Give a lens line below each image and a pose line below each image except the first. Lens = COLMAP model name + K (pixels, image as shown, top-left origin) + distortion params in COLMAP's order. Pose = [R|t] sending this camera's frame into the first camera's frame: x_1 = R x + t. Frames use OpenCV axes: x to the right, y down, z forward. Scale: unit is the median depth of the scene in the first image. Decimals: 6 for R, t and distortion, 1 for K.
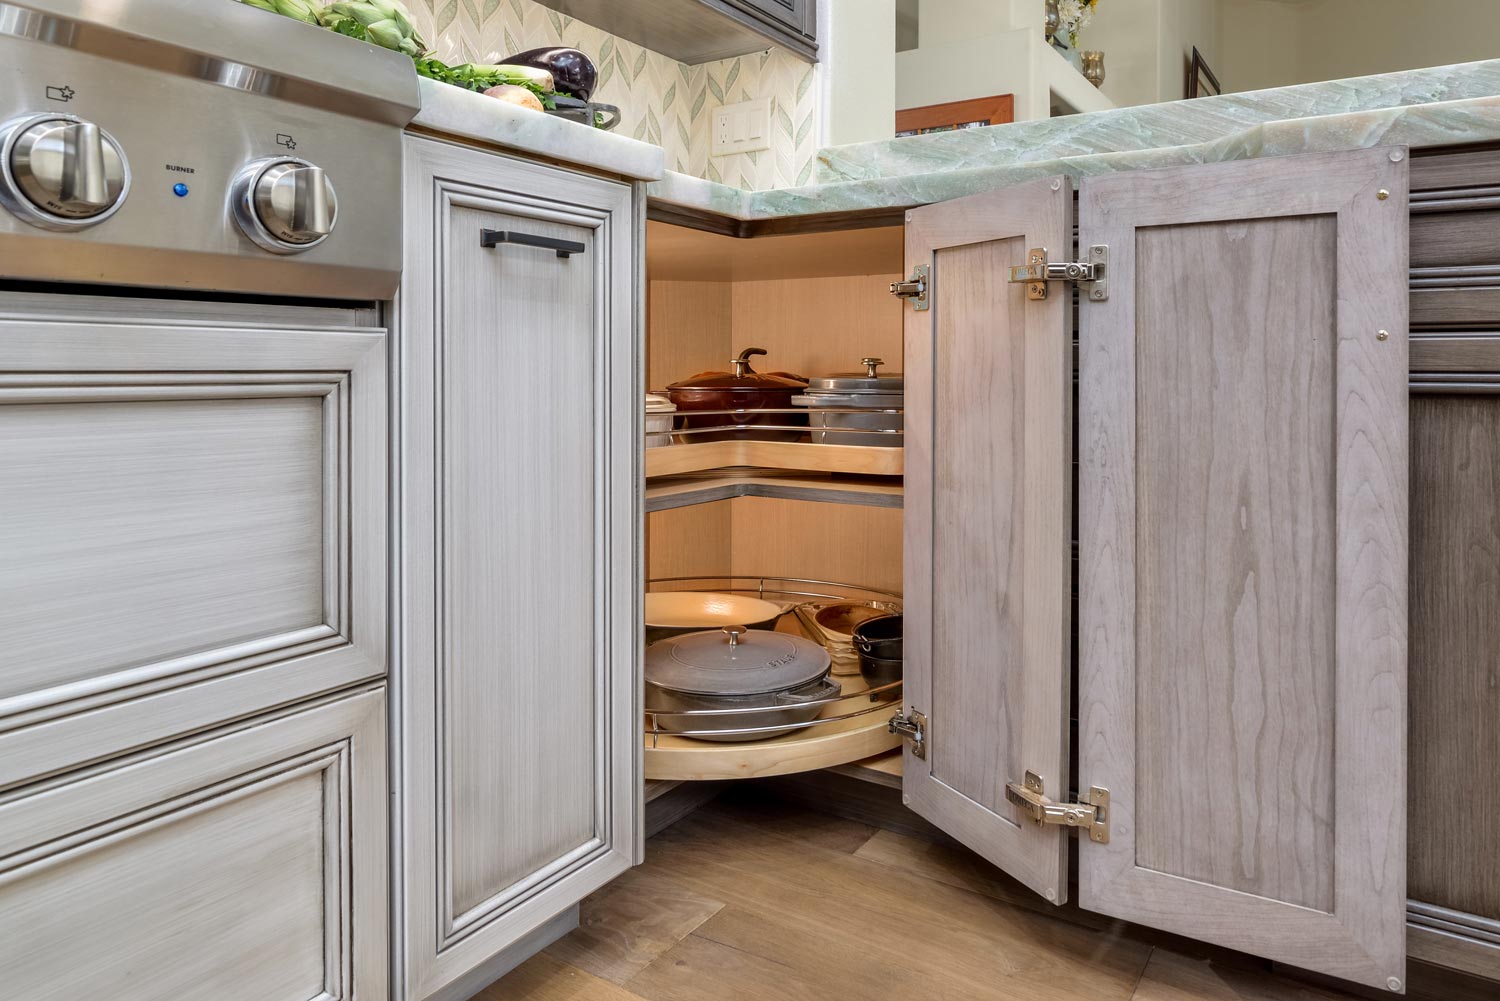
lens RADIAL K [[964.4, 0, 796.2], [0, 964.4, 379.7], [0, 0, 1]] dist [-0.007334, -0.001423]
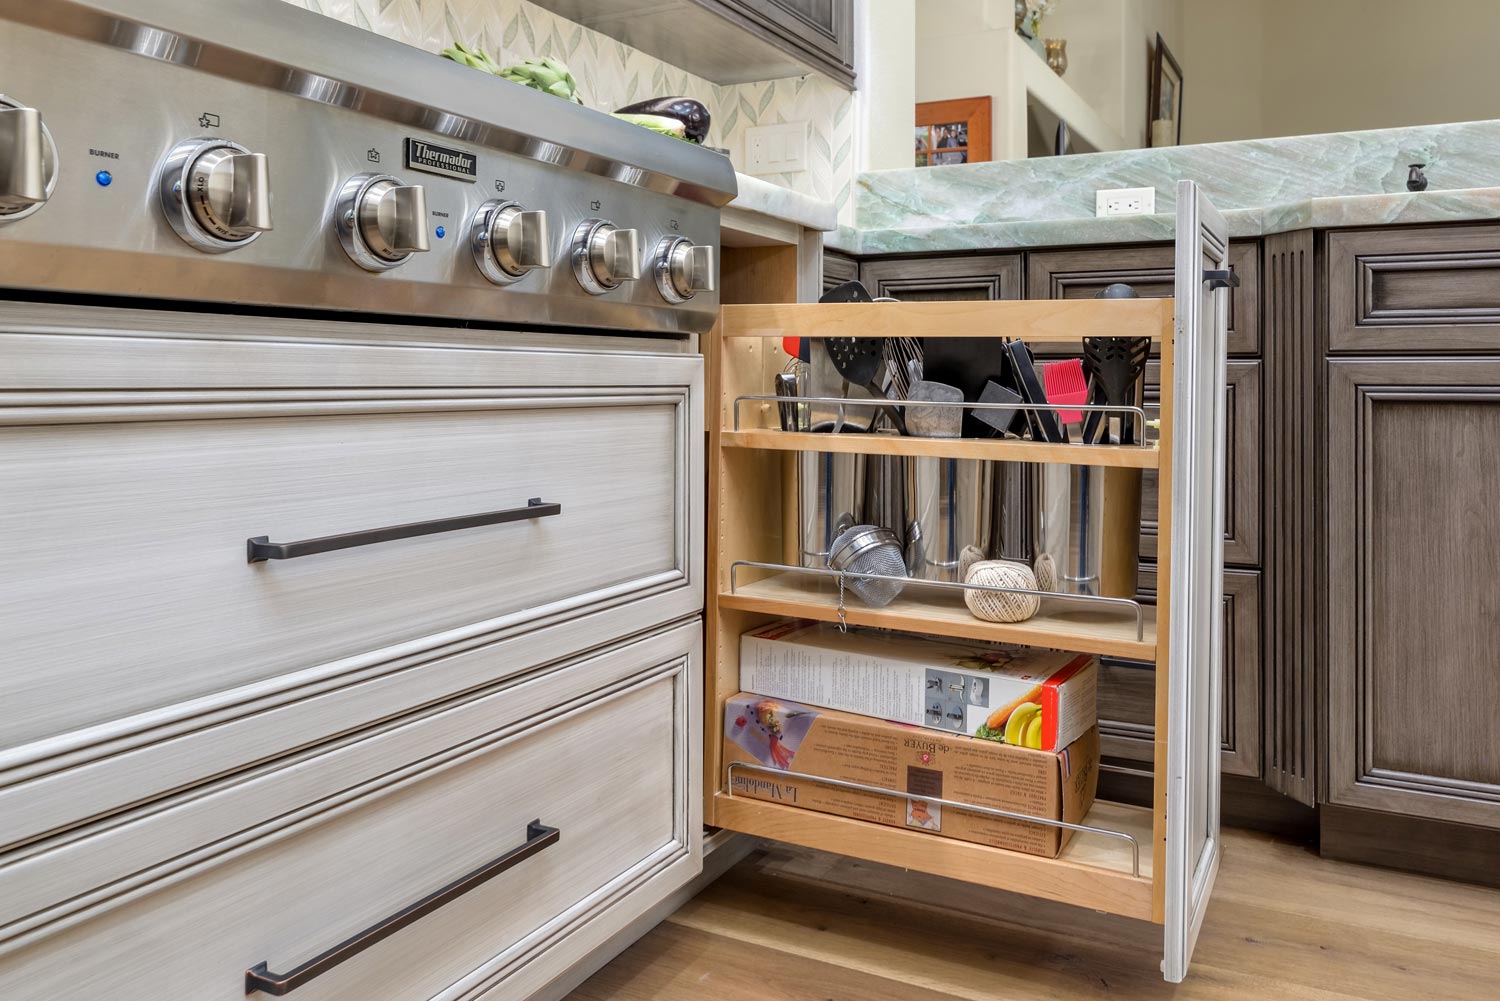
lens RADIAL K [[1158.6, 0, 751.0], [0, 1158.6, 373.3], [0, 0, 1]] dist [0.007260, -0.014111]
pose [[0.997349, -0.000393, 0.072767, -0.228897], [0.001708, 0.999836, -0.018016, 0.001545], [-0.072748, 0.018093, 0.997186, -0.304686]]
